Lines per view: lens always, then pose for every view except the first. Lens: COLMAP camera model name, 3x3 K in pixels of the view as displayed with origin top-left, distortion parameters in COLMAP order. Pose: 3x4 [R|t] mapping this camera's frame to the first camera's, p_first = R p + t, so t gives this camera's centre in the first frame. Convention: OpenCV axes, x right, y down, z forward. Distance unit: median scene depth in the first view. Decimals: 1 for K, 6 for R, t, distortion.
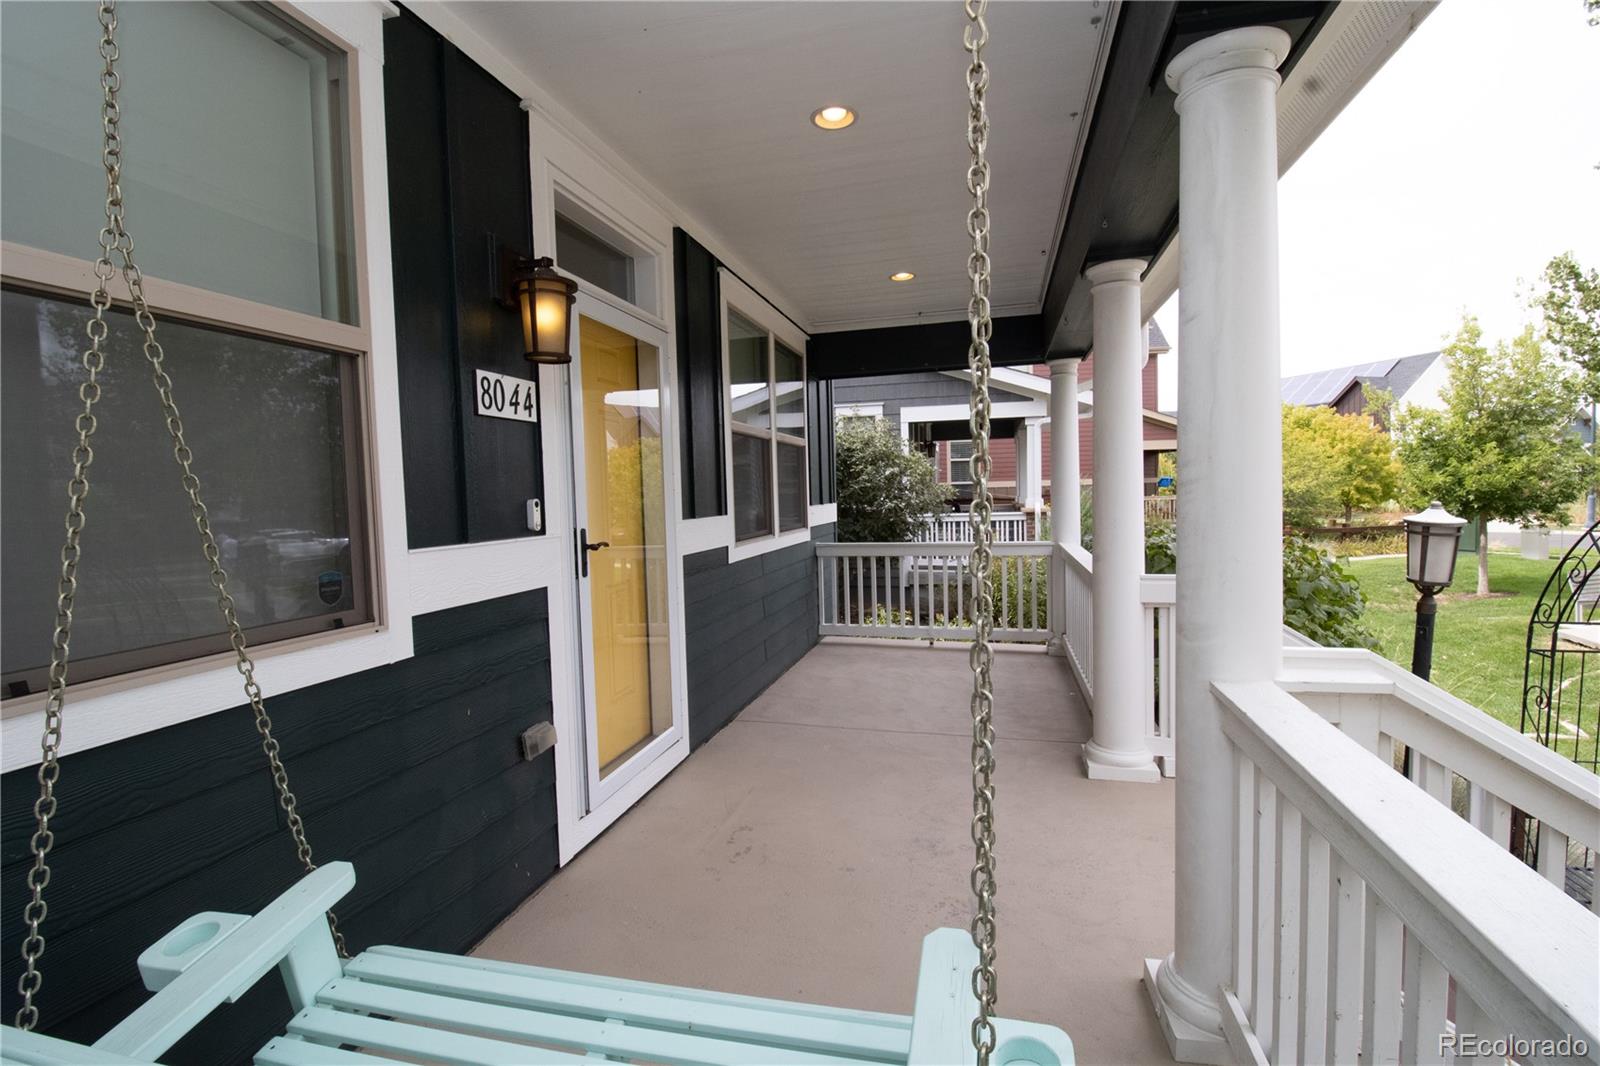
lens RADIAL K [[741.9, 0, 824.0], [0, 741.9, 527.5], [0, 0, 1]] dist [0.002568, -0.009610]
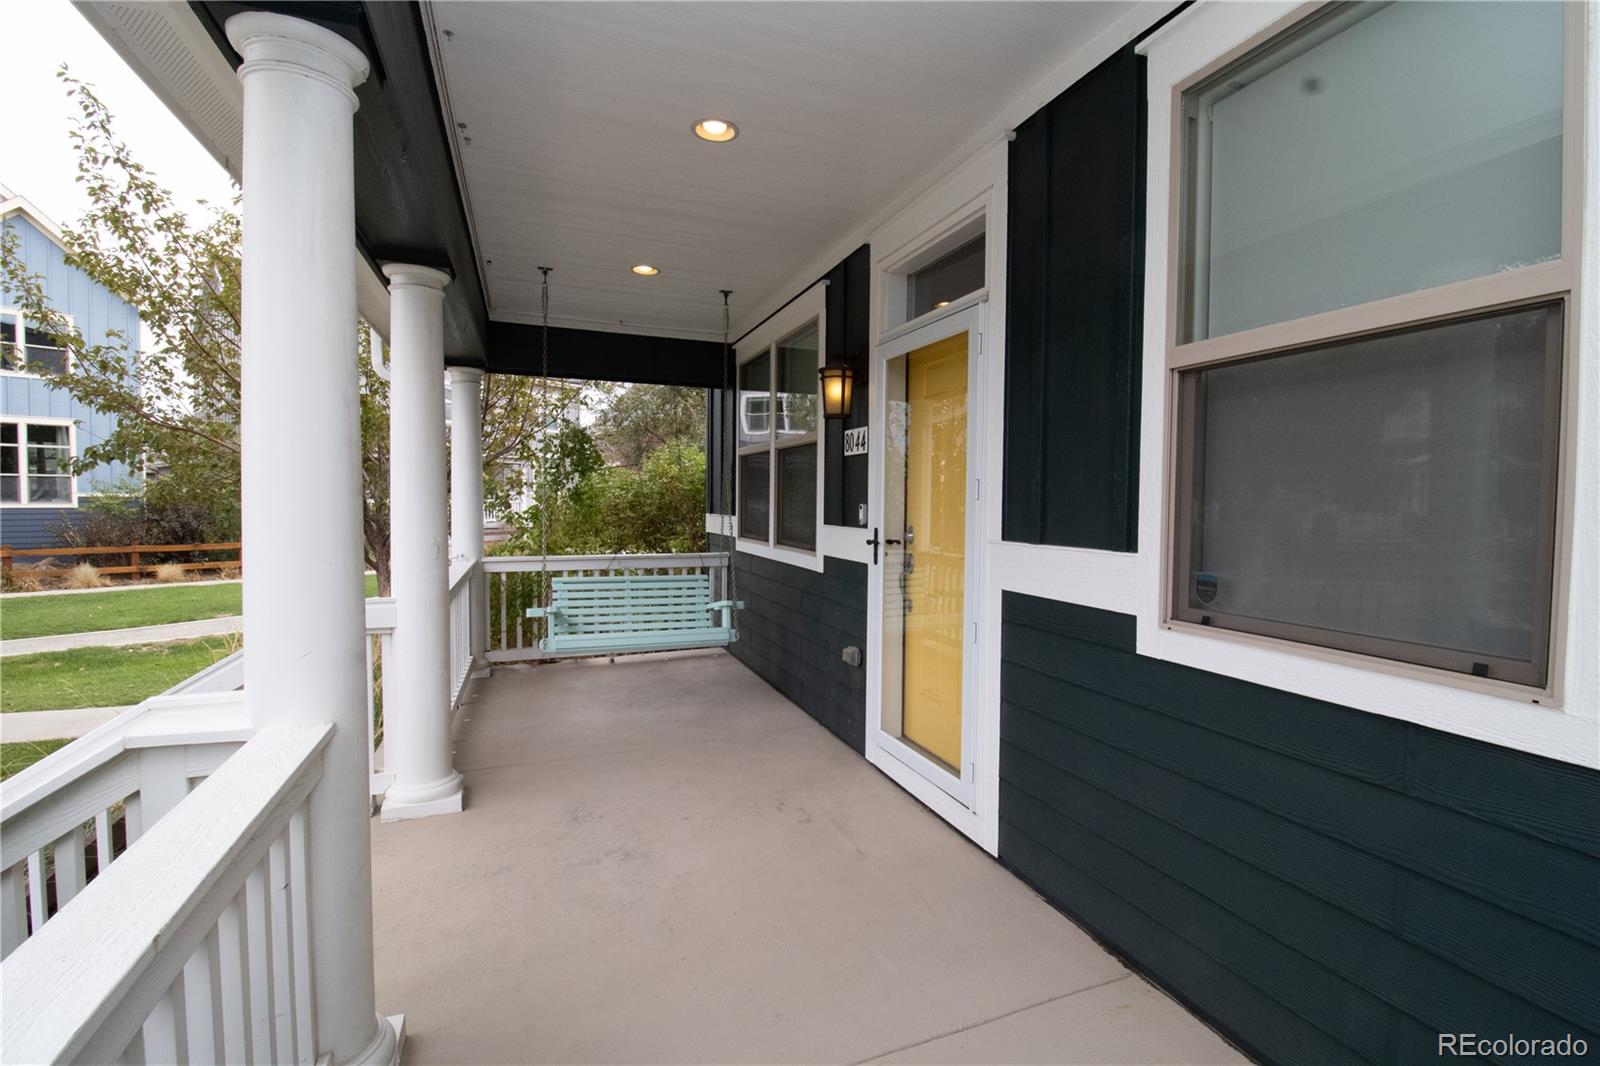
lens RADIAL K [[741.9, 0, 824.0], [0, 741.9, 527.5], [0, 0, 1]] dist [0.002568, -0.009610]
pose [[-0.821019, 0.041797, -0.569368, 0.534393], [-0.015285, 0.995350, 0.095109, -0.130775], [0.570696, 0.086789, -0.816562, 2.146933]]
